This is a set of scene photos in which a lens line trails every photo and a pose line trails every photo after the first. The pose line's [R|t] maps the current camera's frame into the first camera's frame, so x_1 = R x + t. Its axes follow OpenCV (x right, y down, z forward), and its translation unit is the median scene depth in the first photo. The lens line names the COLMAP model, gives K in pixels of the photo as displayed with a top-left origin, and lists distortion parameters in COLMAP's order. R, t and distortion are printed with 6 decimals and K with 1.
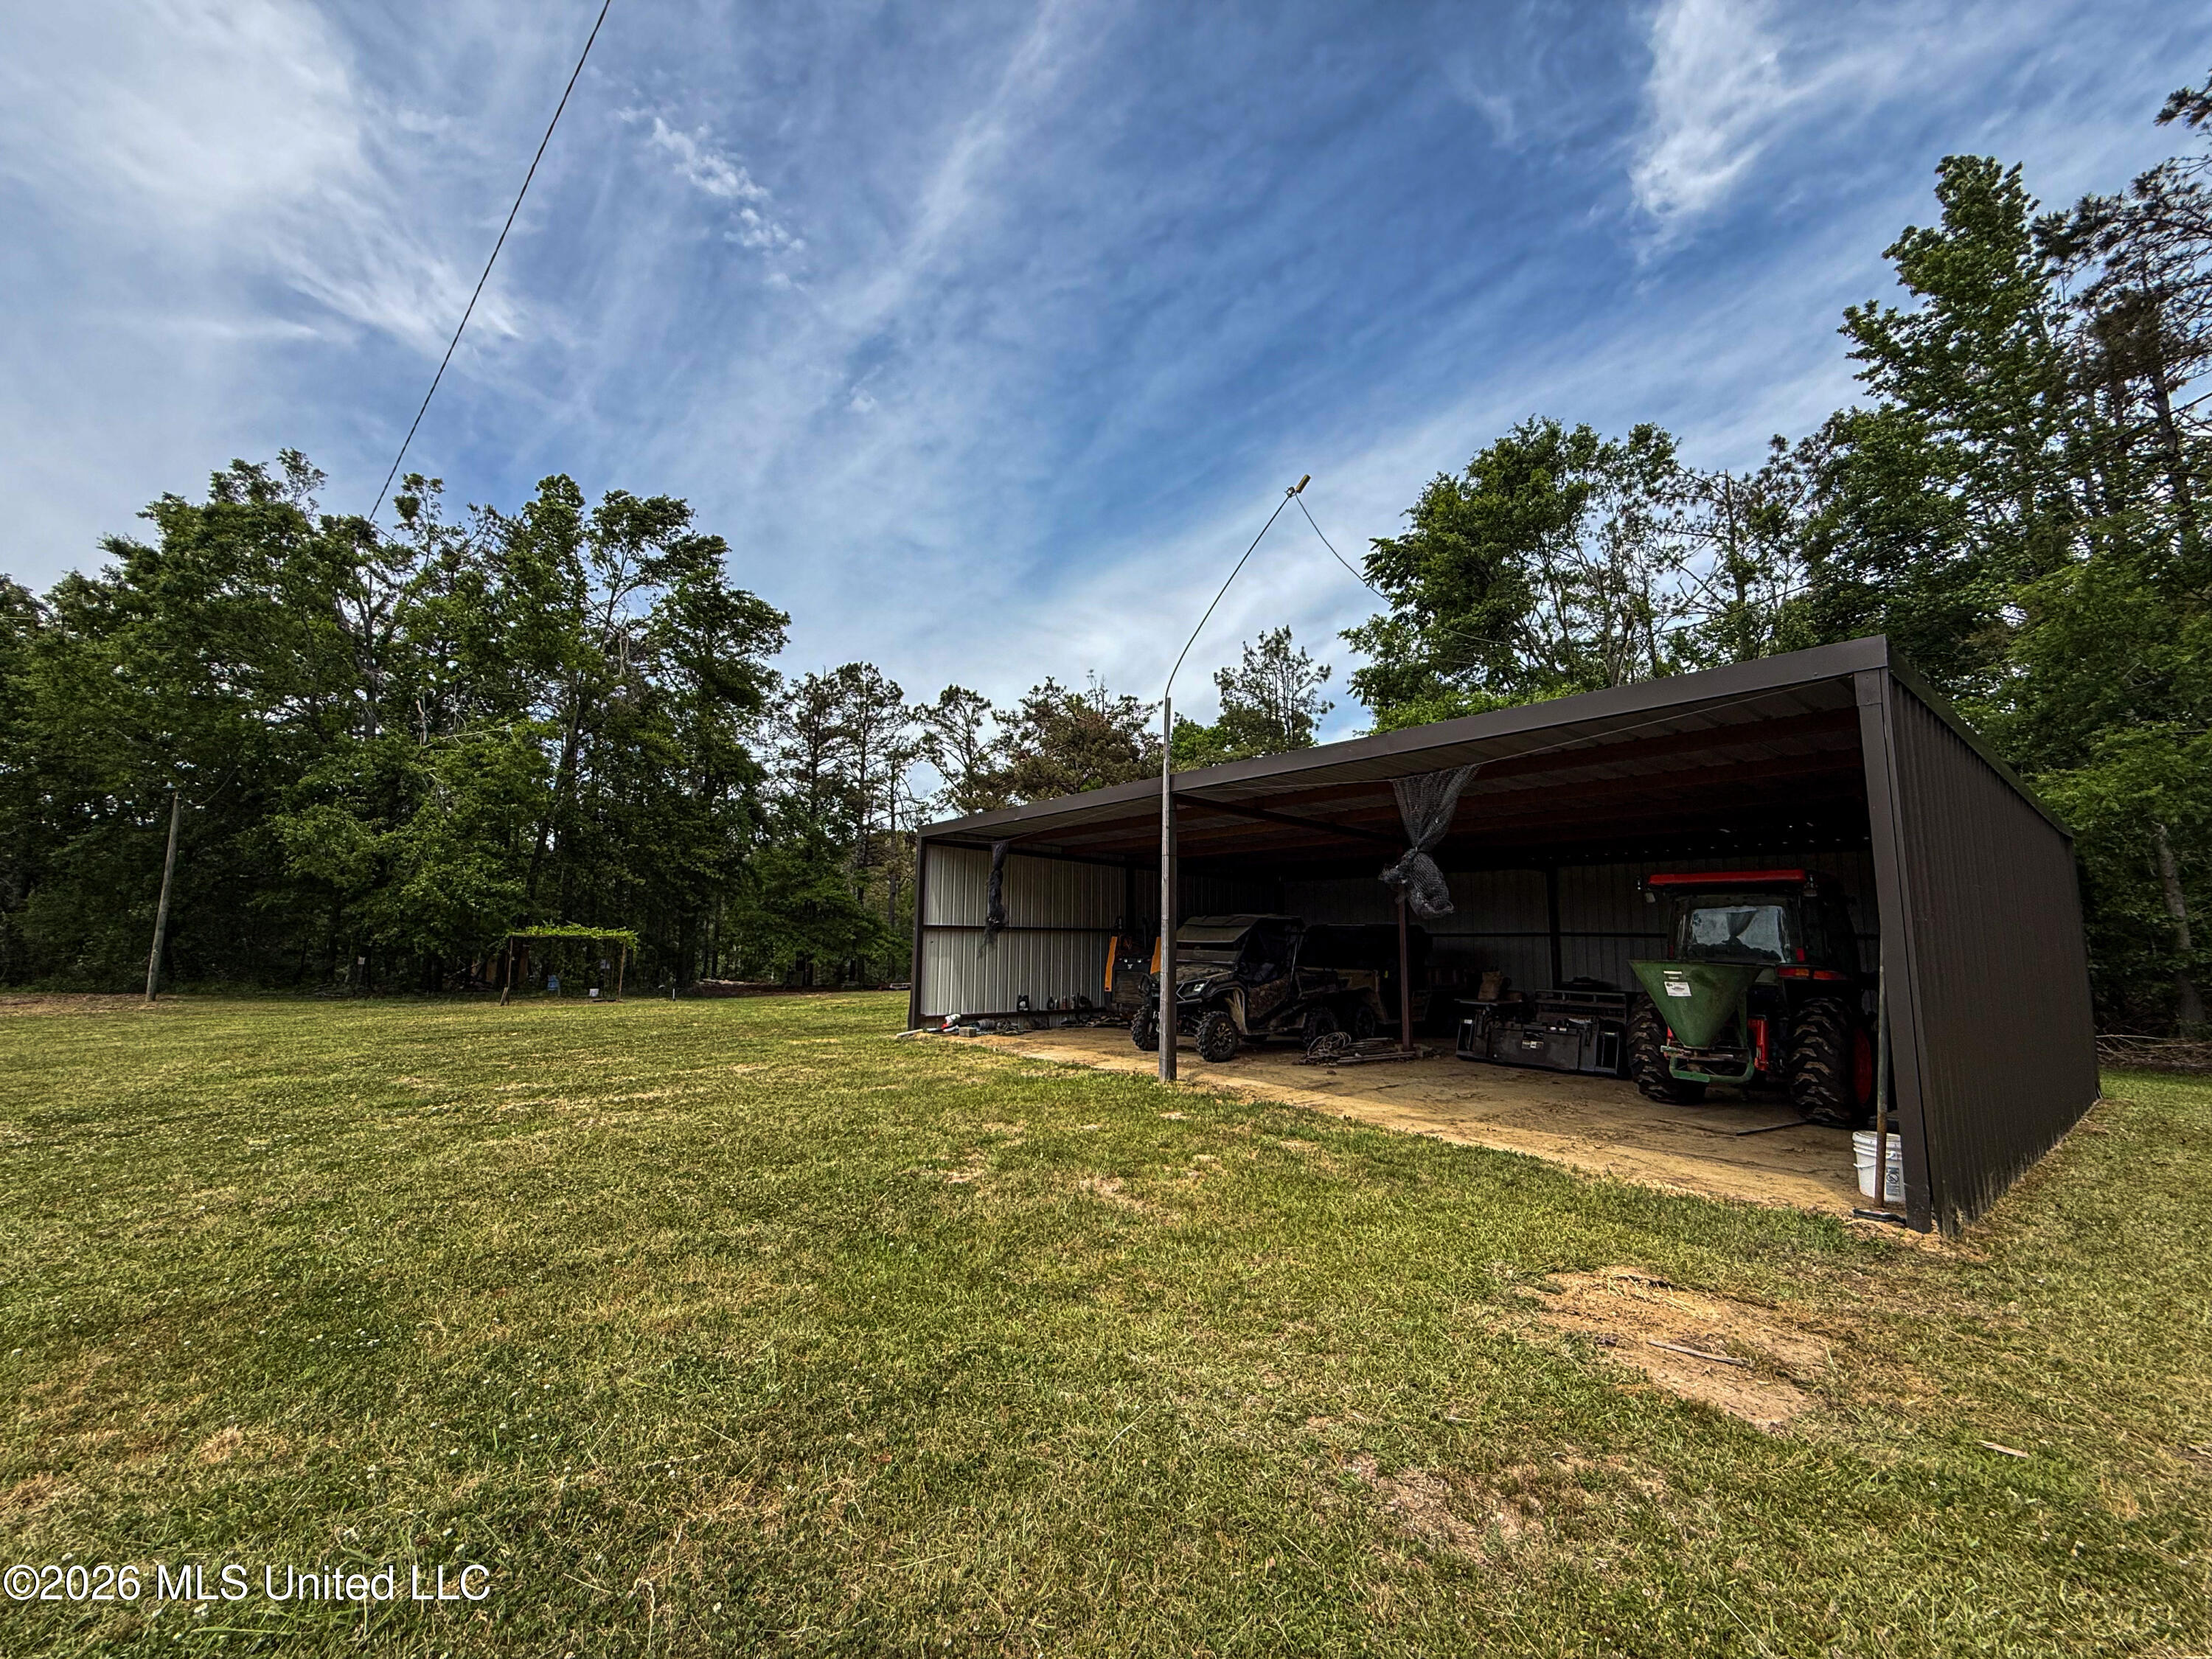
lens RADIAL K [[881.3, 0, 1102.5], [0, 881.3, 838.7], [0, 0, 1]] dist [0.002218, 0.000056]
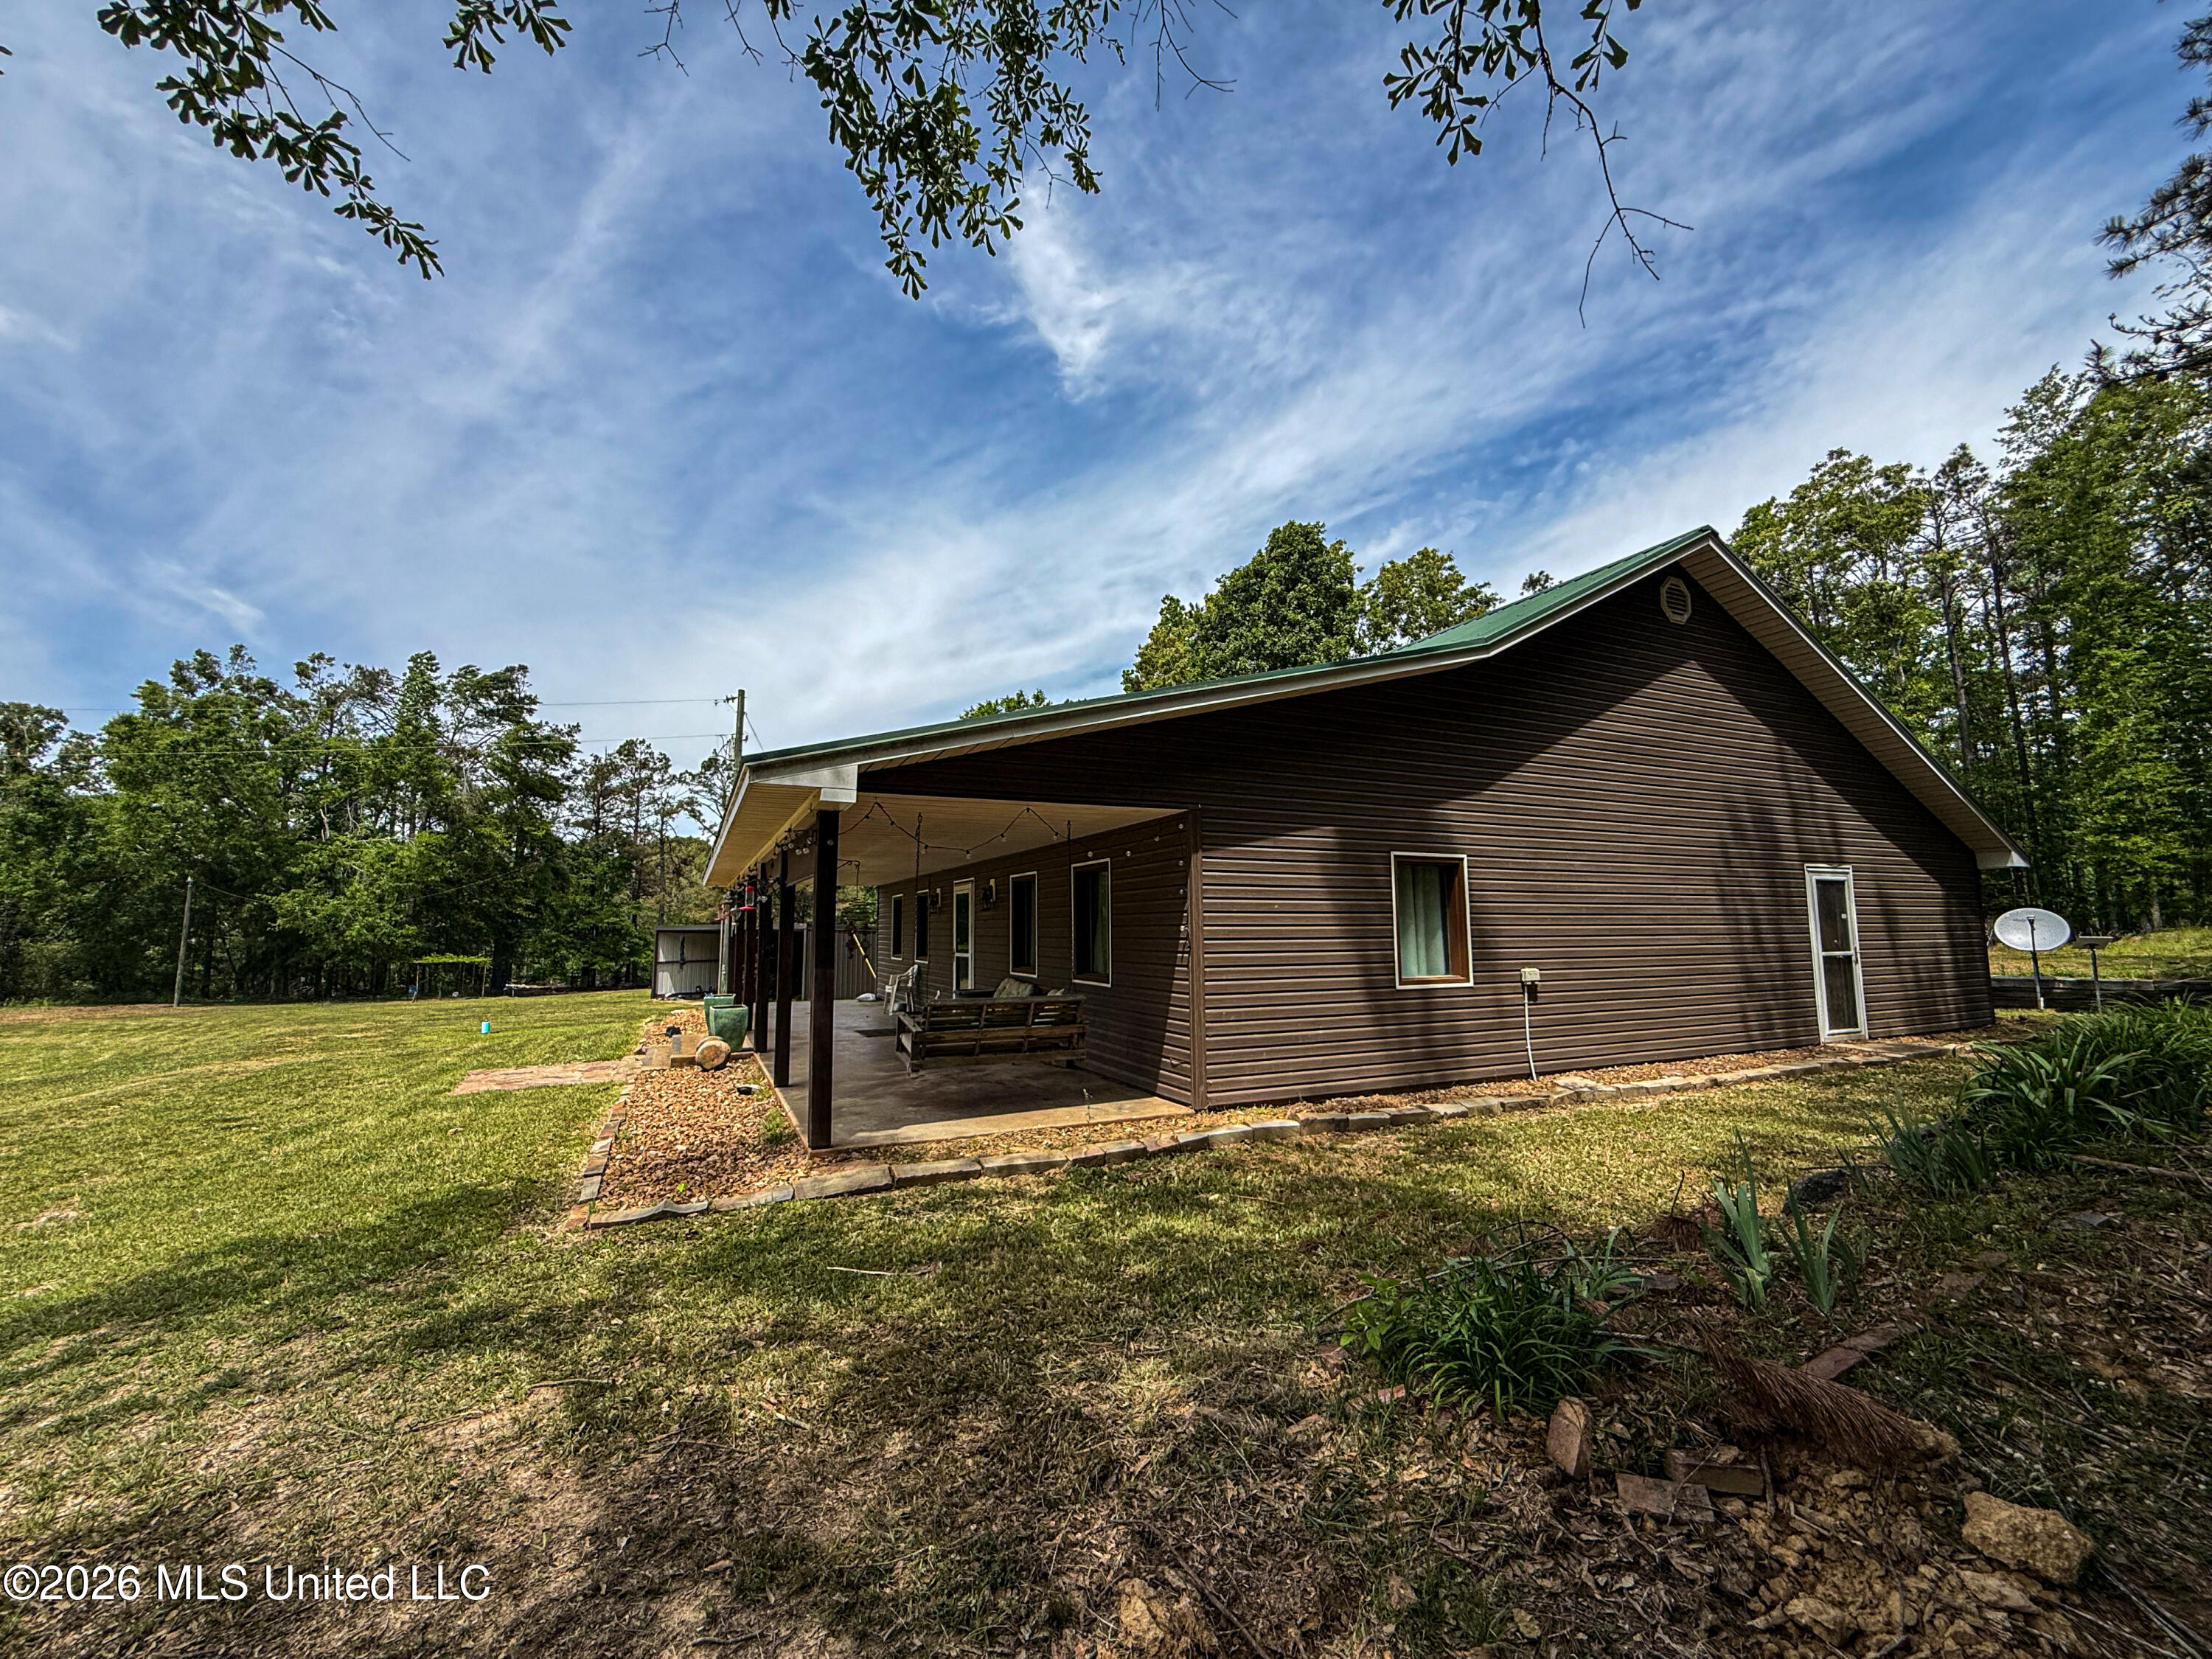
lens RADIAL K [[881.3, 0, 1102.5], [0, 881.3, 838.7], [0, 0, 1]] dist [0.002218, 0.000056]
pose [[0.975956, 0.012659, 0.217599, 0.180898], [-0.014467, 0.999873, 0.006718, -0.107567], [-0.217487, -0.009705, 0.976015, -0.655659]]
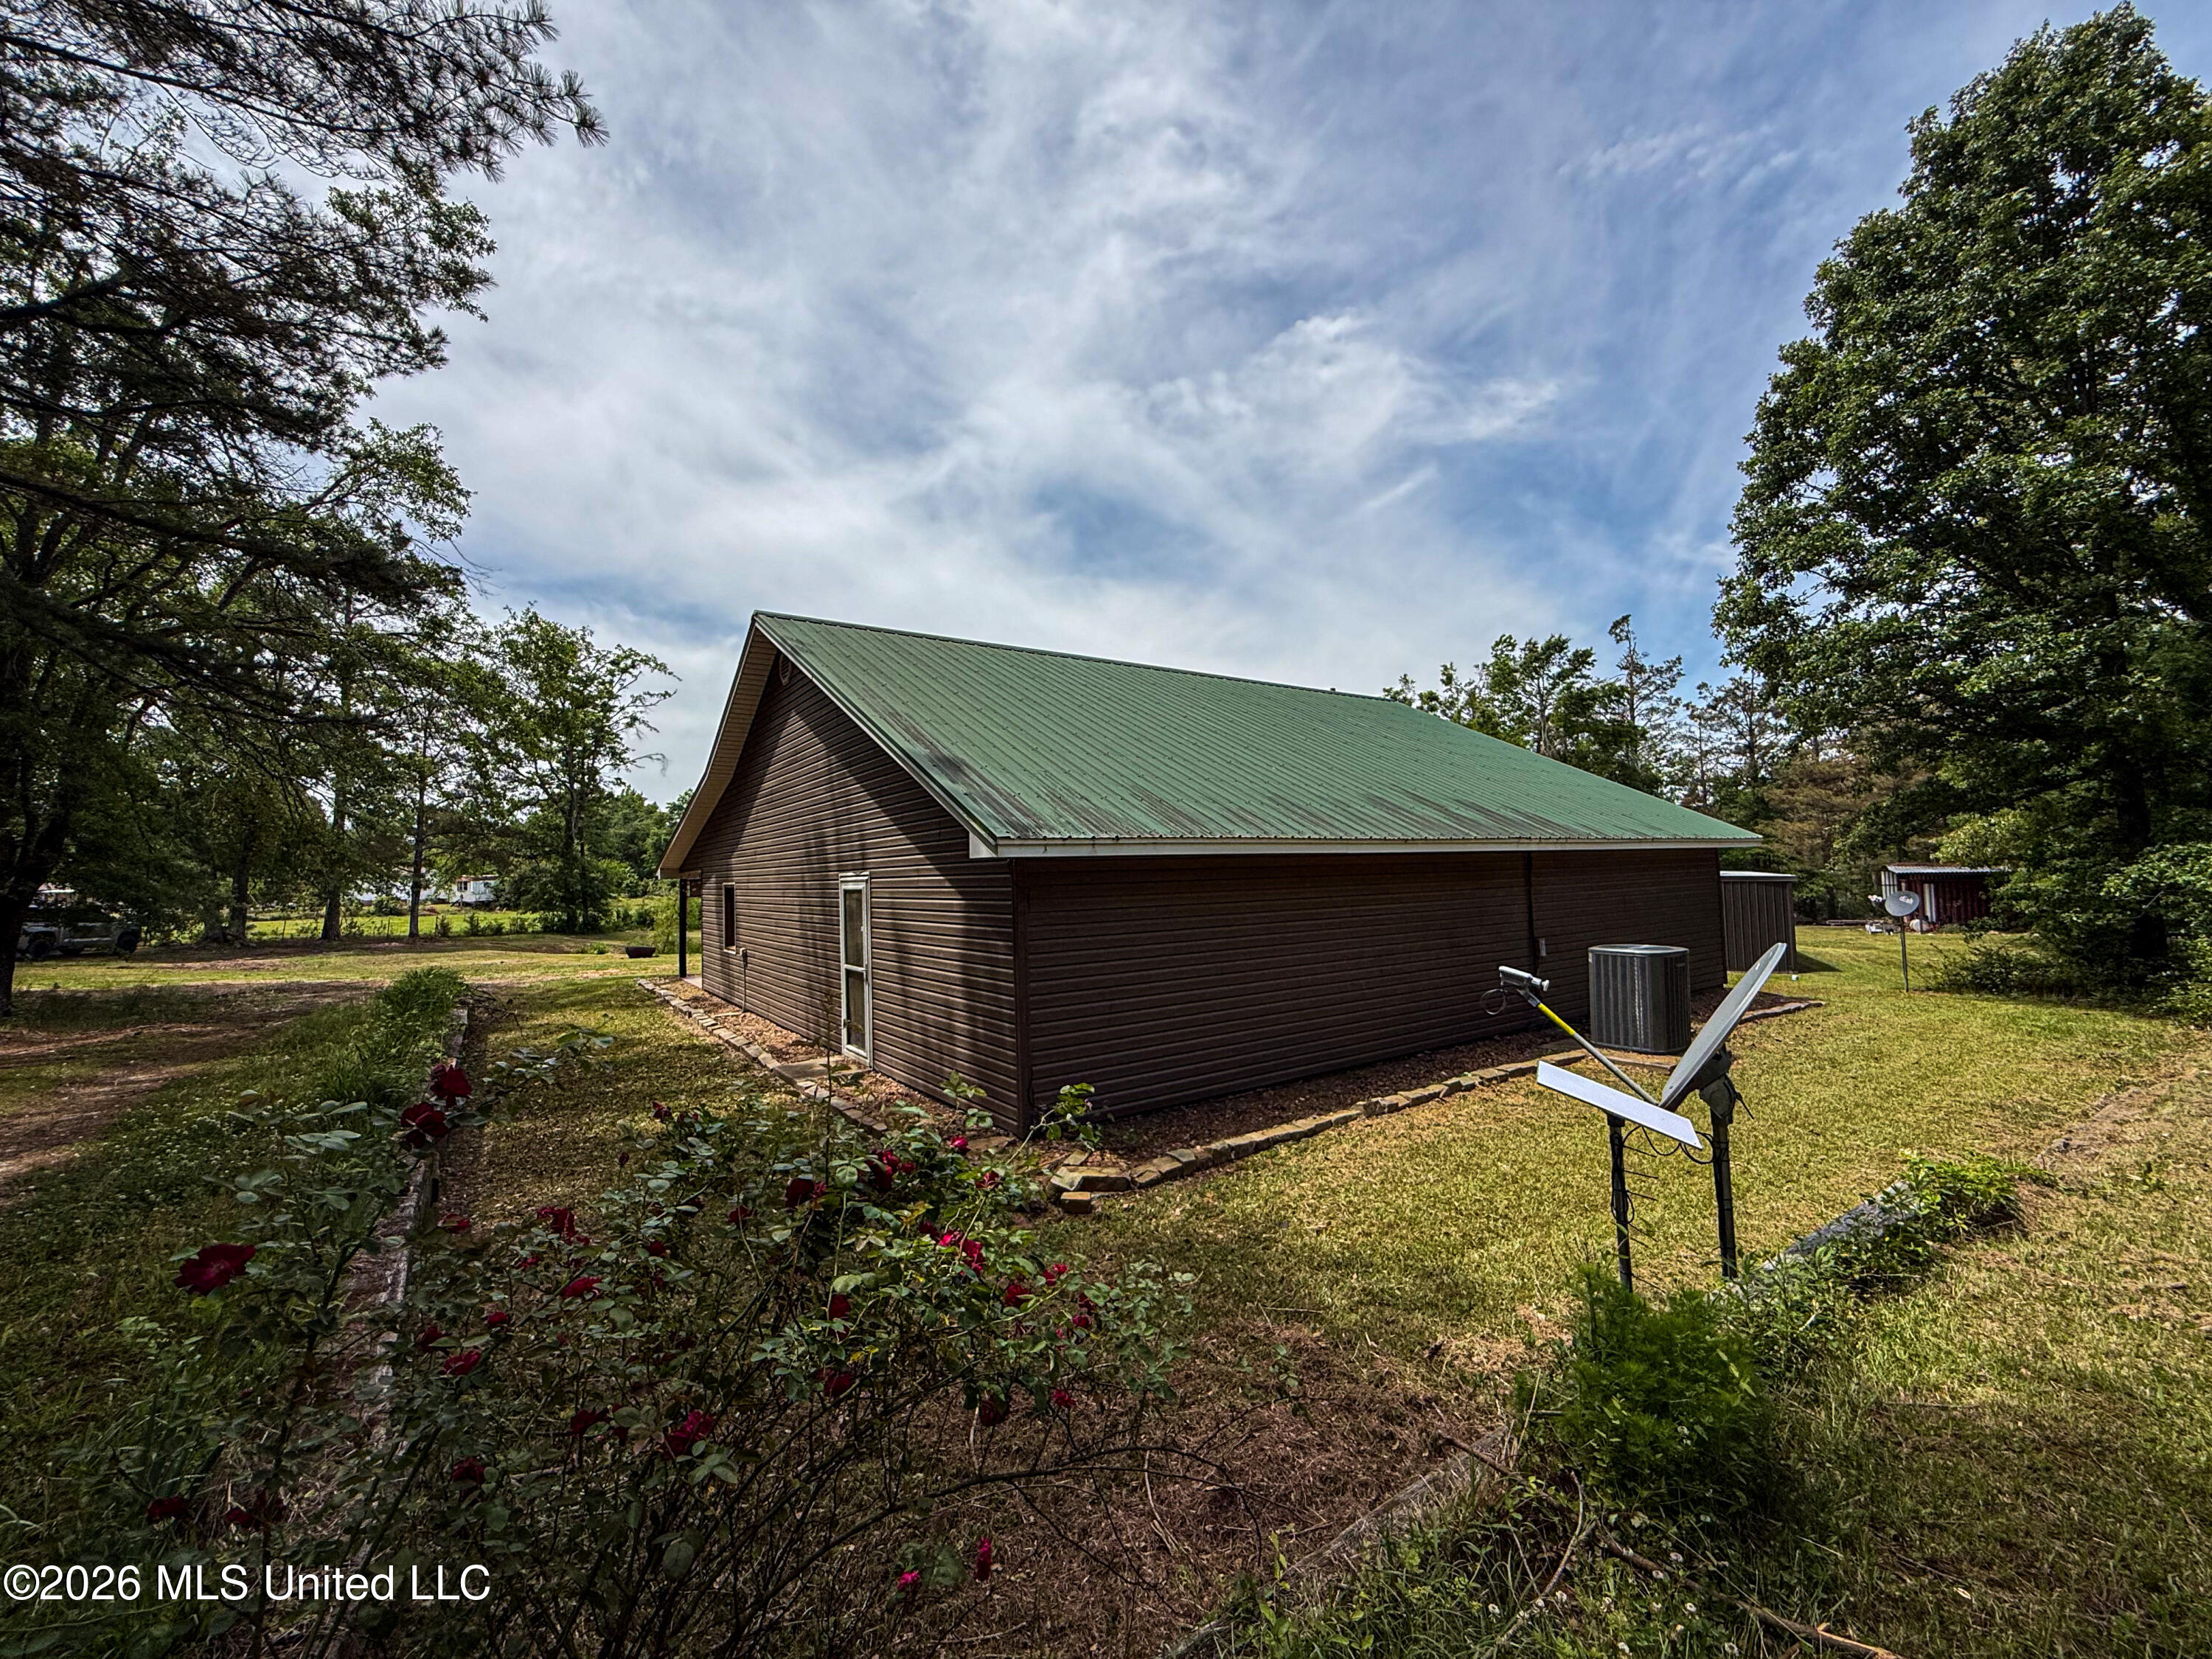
lens RADIAL K [[881.3, 0, 1102.5], [0, 881.3, 838.7], [0, 0, 1]] dist [0.002218, 0.000056]
pose [[0.351570, -0.053326, -0.934642, 0.728011], [0.139663, 0.990191, -0.003960, -0.099538], [0.925685, -0.129142, 0.355569, -0.458497]]
